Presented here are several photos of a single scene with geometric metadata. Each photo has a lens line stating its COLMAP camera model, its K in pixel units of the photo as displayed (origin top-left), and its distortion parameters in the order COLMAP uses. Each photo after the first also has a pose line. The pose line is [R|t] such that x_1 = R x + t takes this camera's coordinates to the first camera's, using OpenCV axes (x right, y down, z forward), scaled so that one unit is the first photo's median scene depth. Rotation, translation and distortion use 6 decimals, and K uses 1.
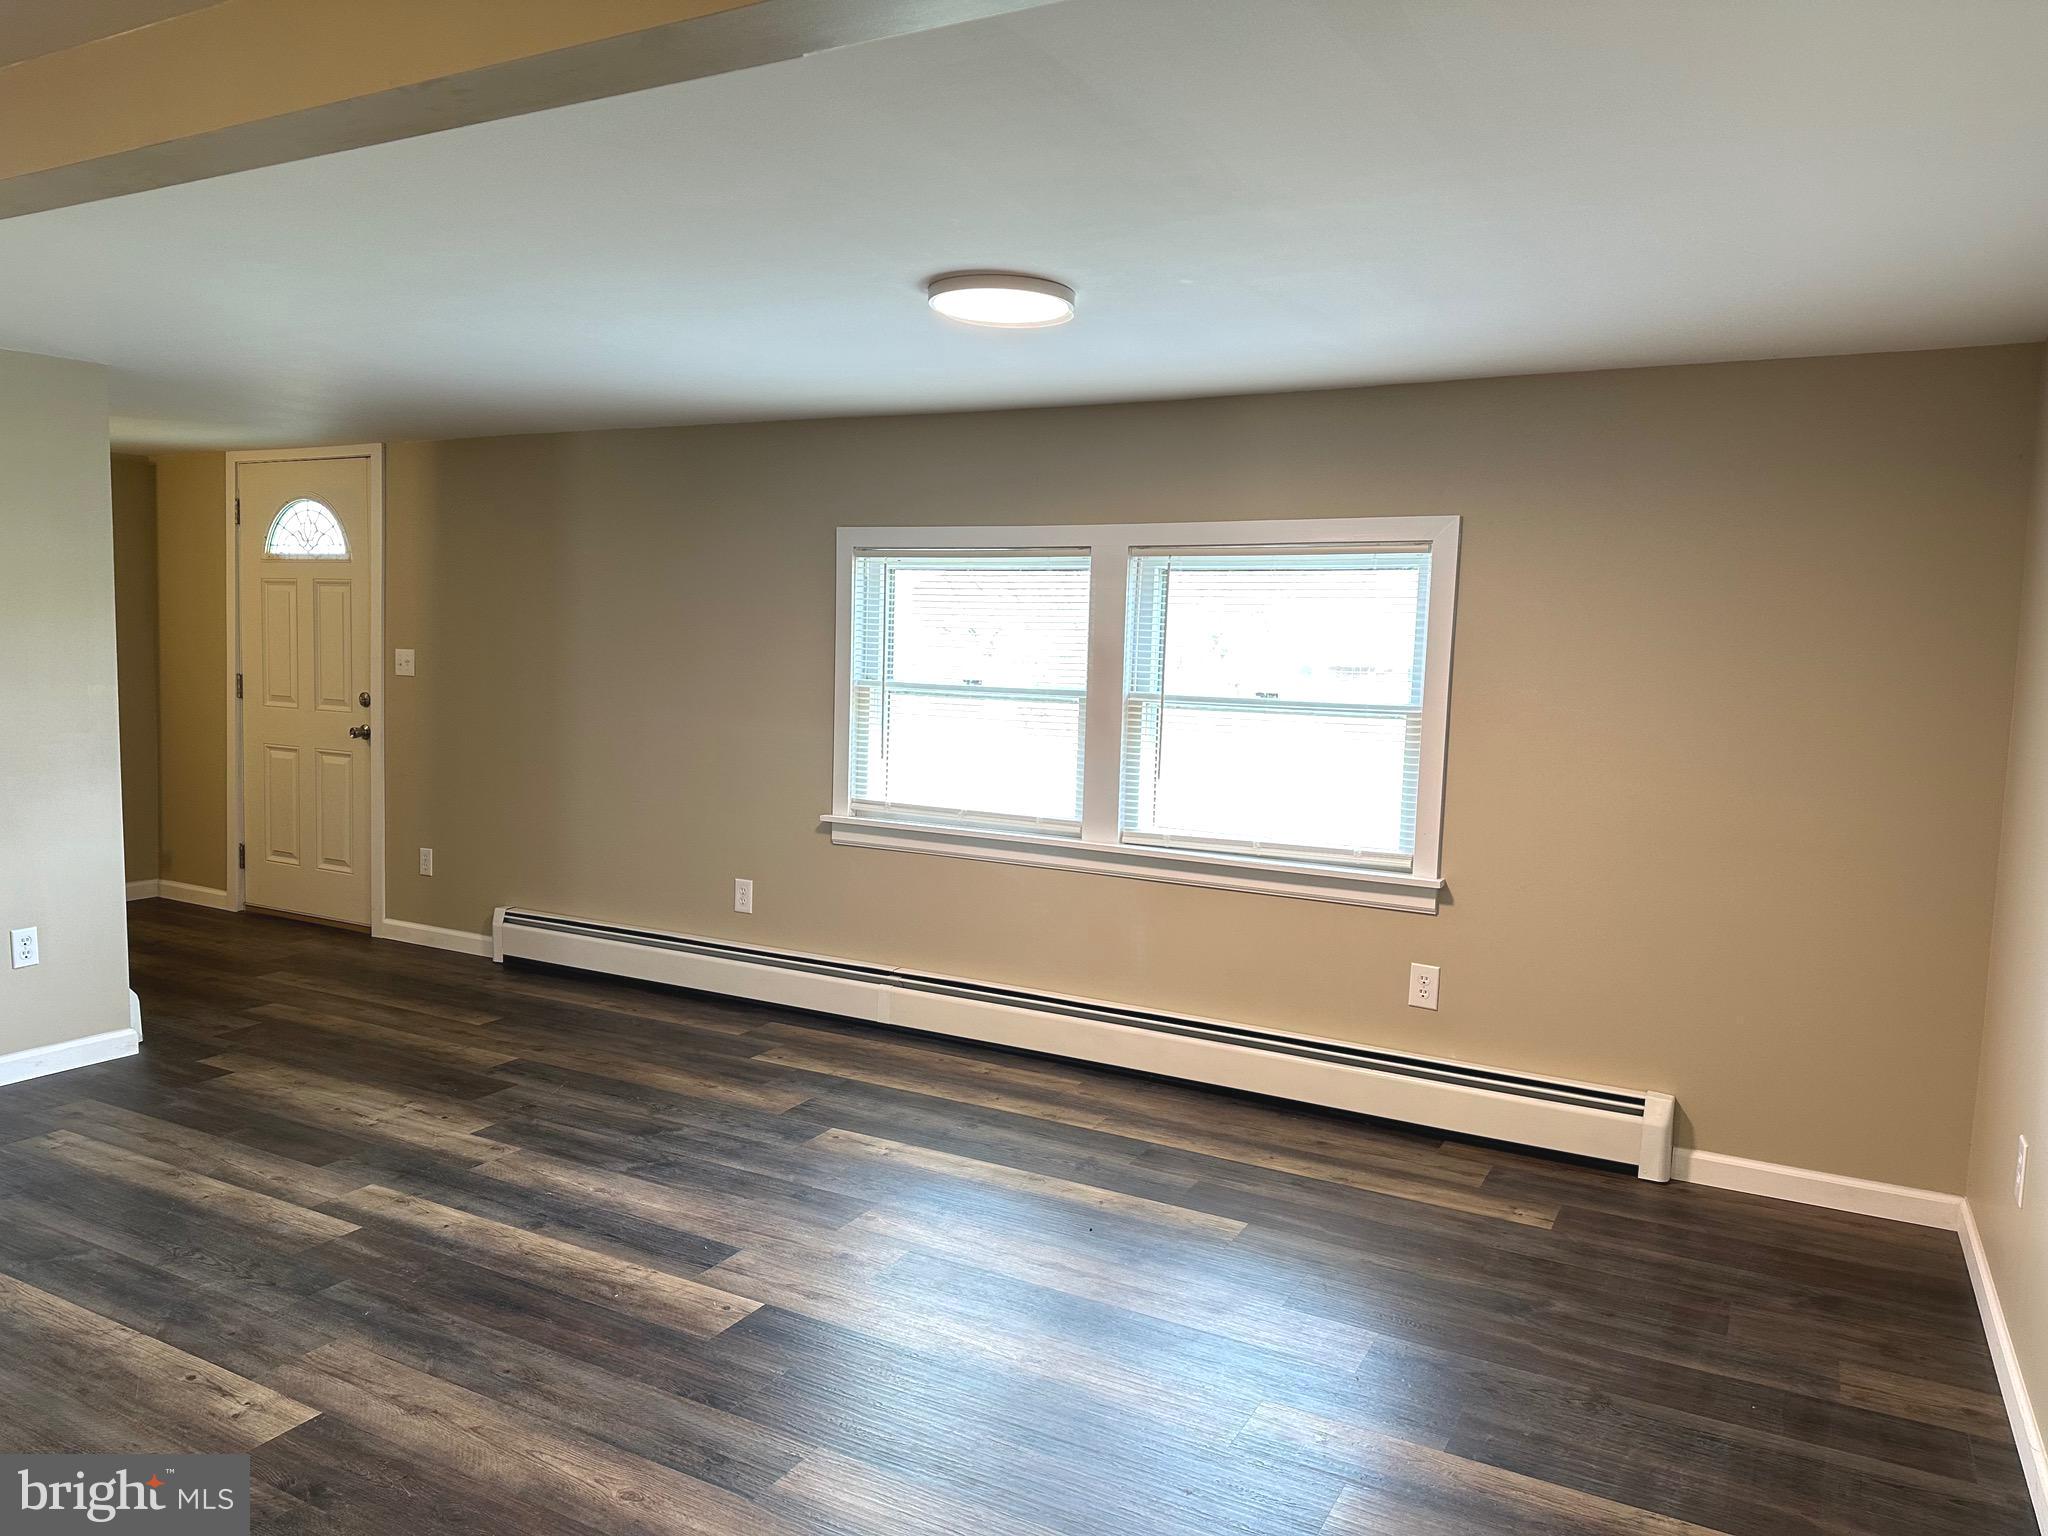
lens RADIAL K [[1438.8, 0, 989.7], [0, 1438.8, 764.0], [0, 0, 1]] dist [0.046780, -0.046469]
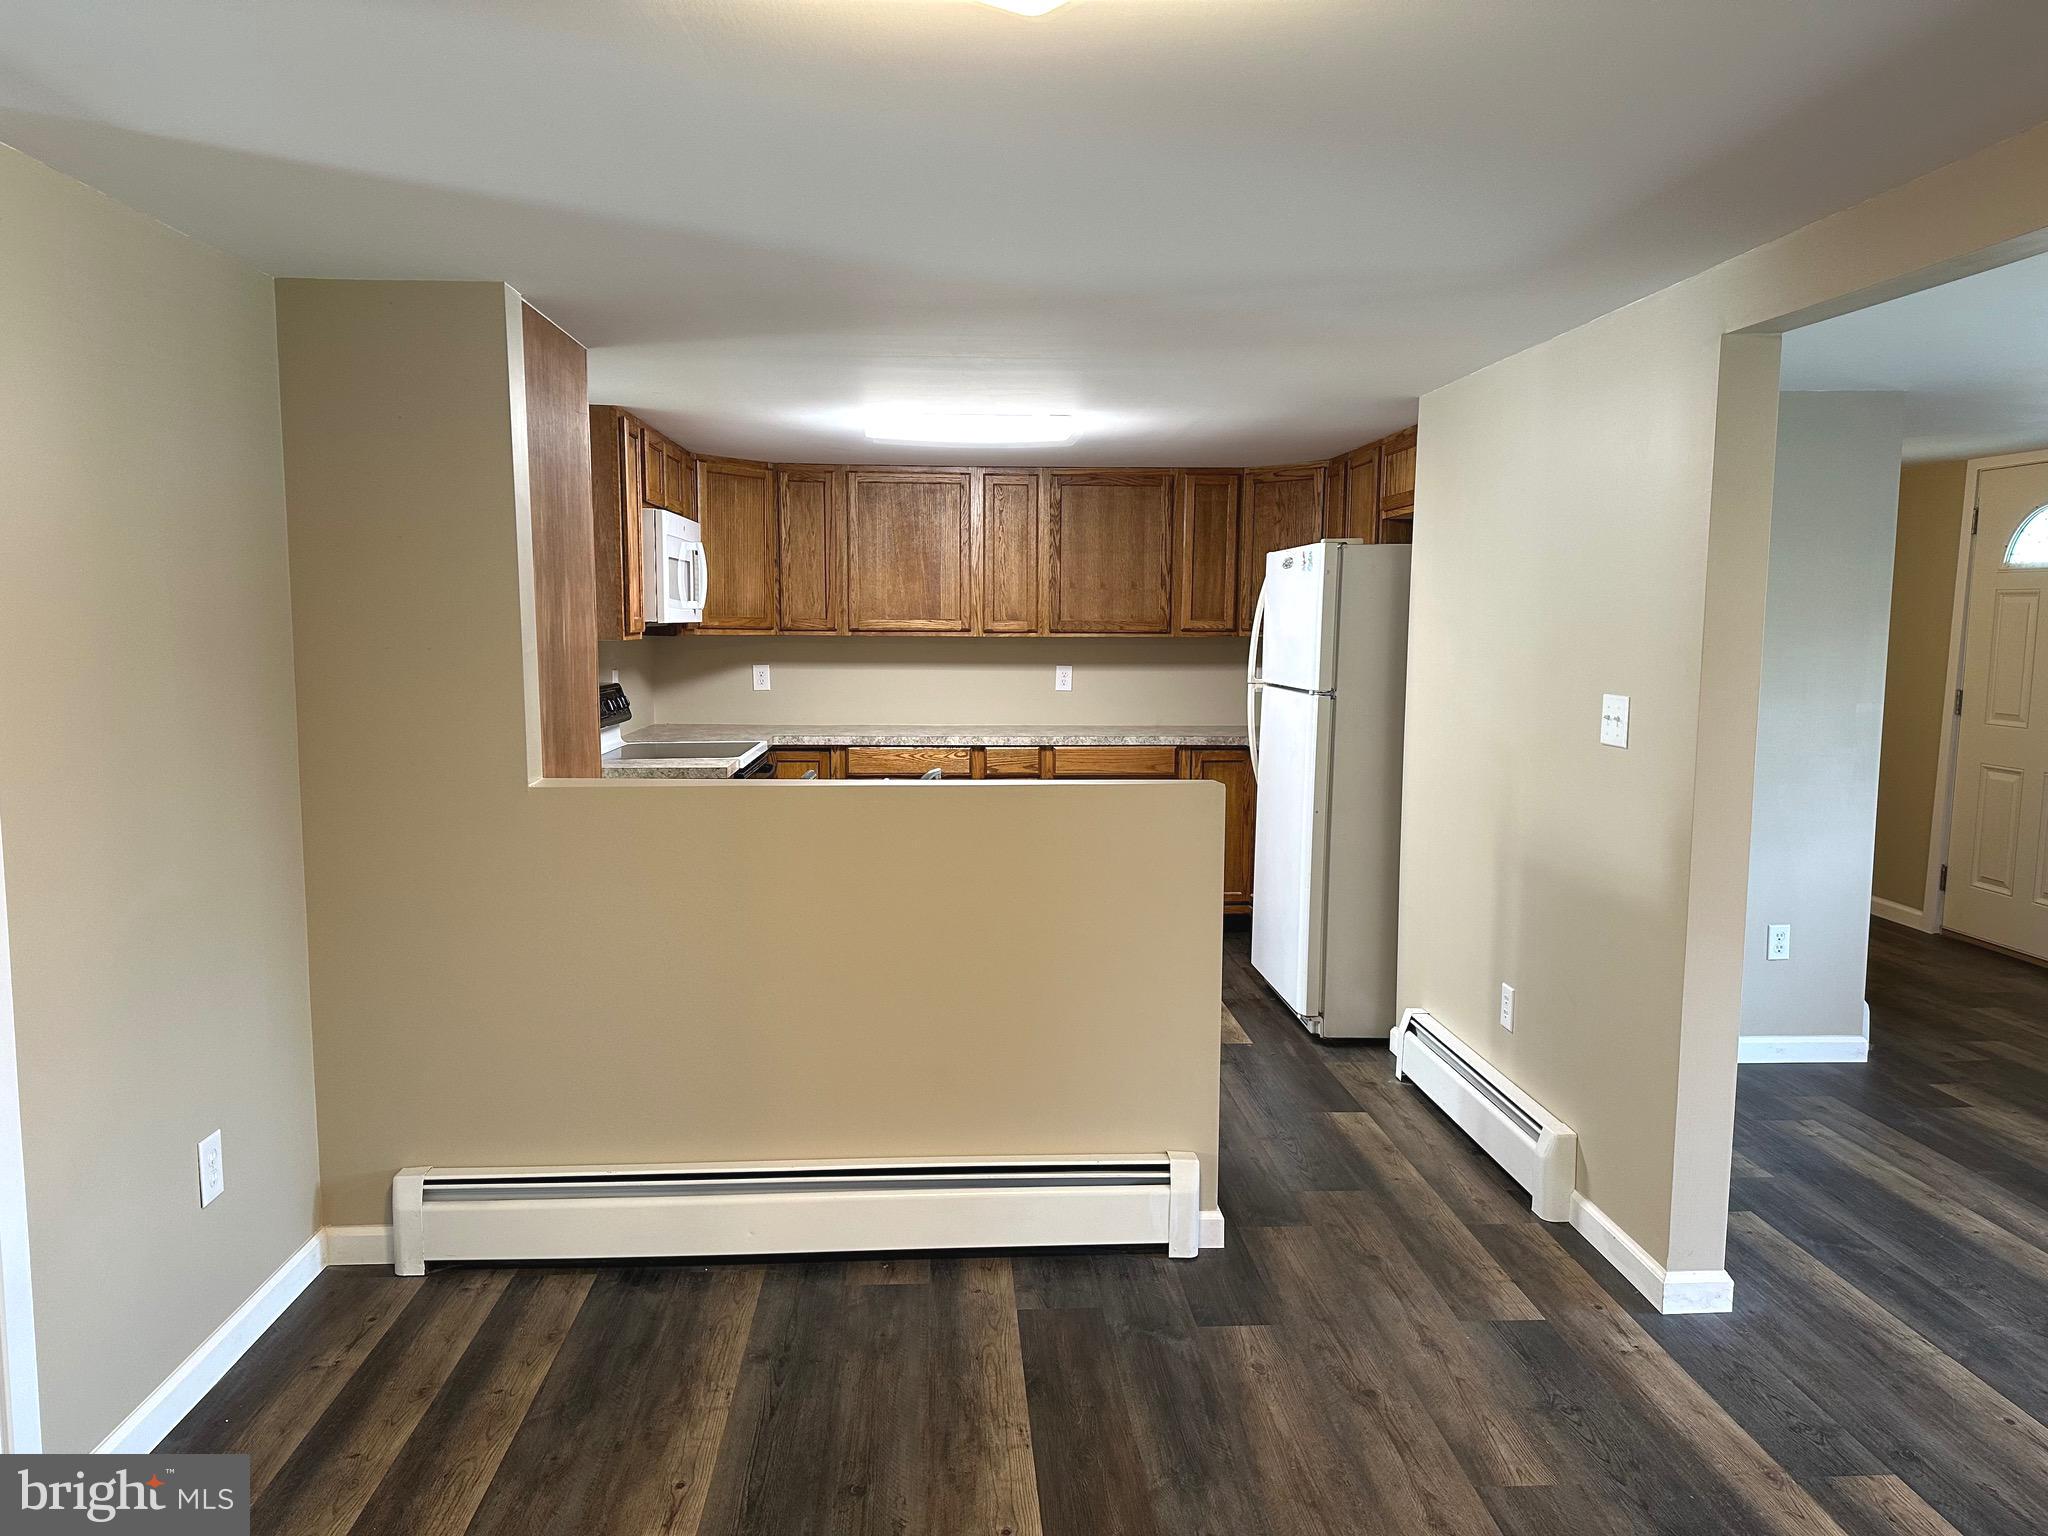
lens RADIAL K [[1433.5, 0, 1024.0], [0, 1433.5, 768.0], [0, 0, 1]] dist [0.023843, -0.022247]
pose [[0.543777, 0.069590, -0.836340, -0.079042], [-0.069343, 0.996874, 0.037862, -0.005488], [0.836360, 0.037406, 0.546902, -0.066073]]
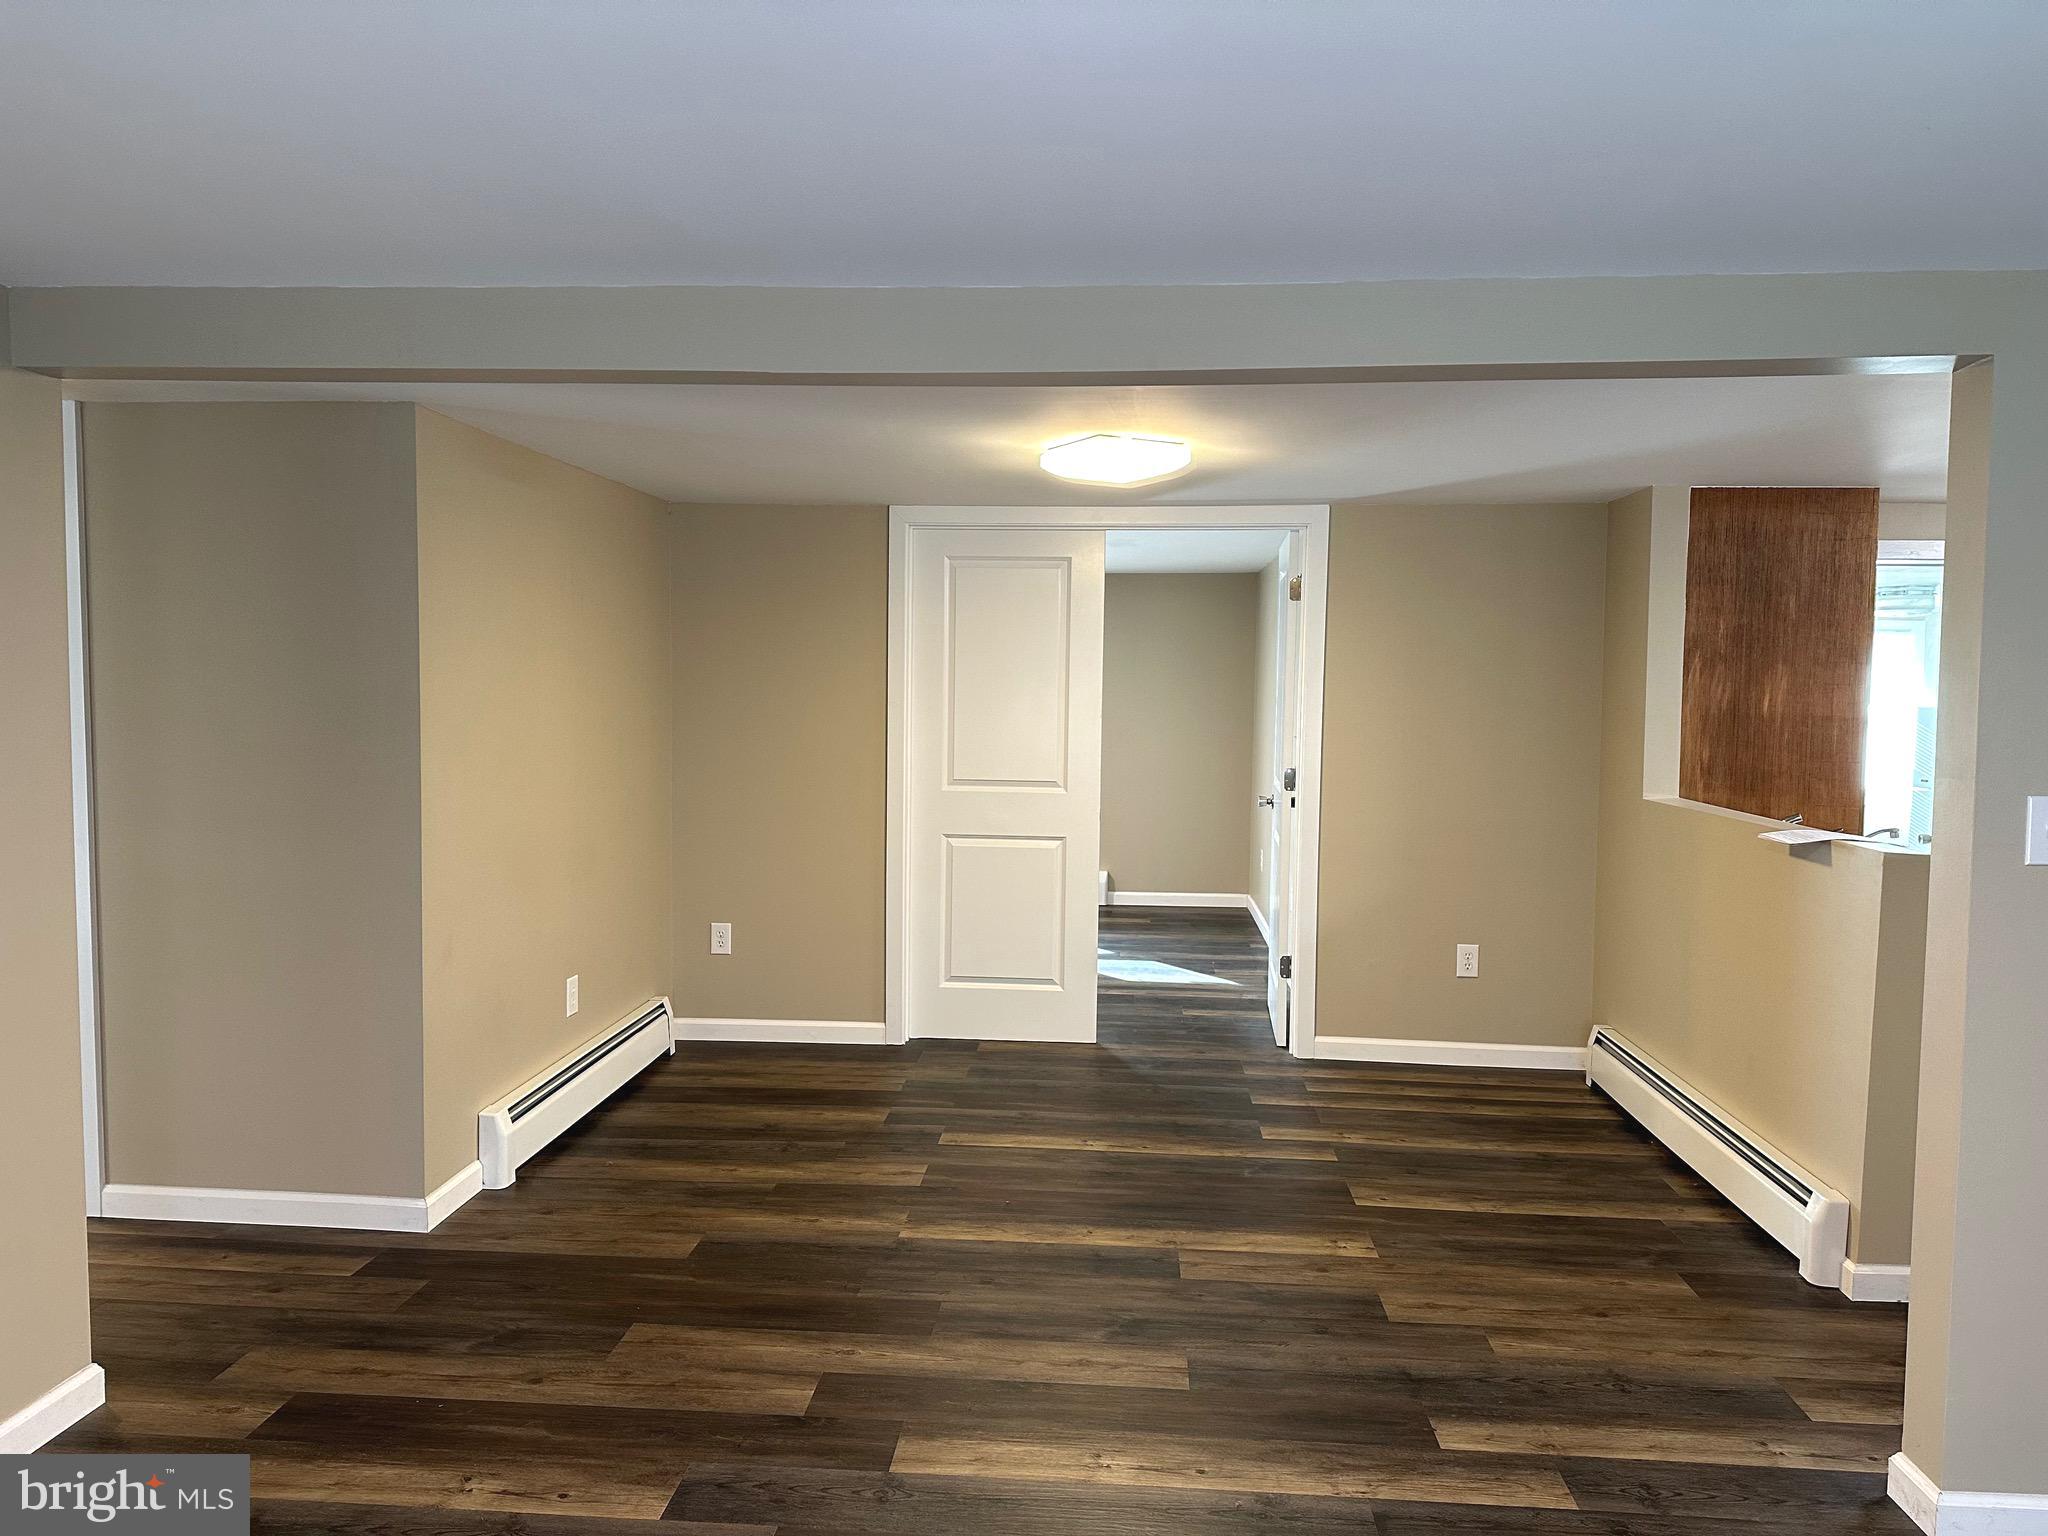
lens RADIAL K [[1433.5, 0, 1024.0], [0, 1433.5, 768.0], [0, 0, 1]] dist [0.023843, -0.022247]
pose [[-0.902066, -0.007915, -0.431525, 0.113535], [-0.073416, 0.988075, 0.135346, -0.092807], [0.425308, 0.153772, -0.891890, 0.925956]]
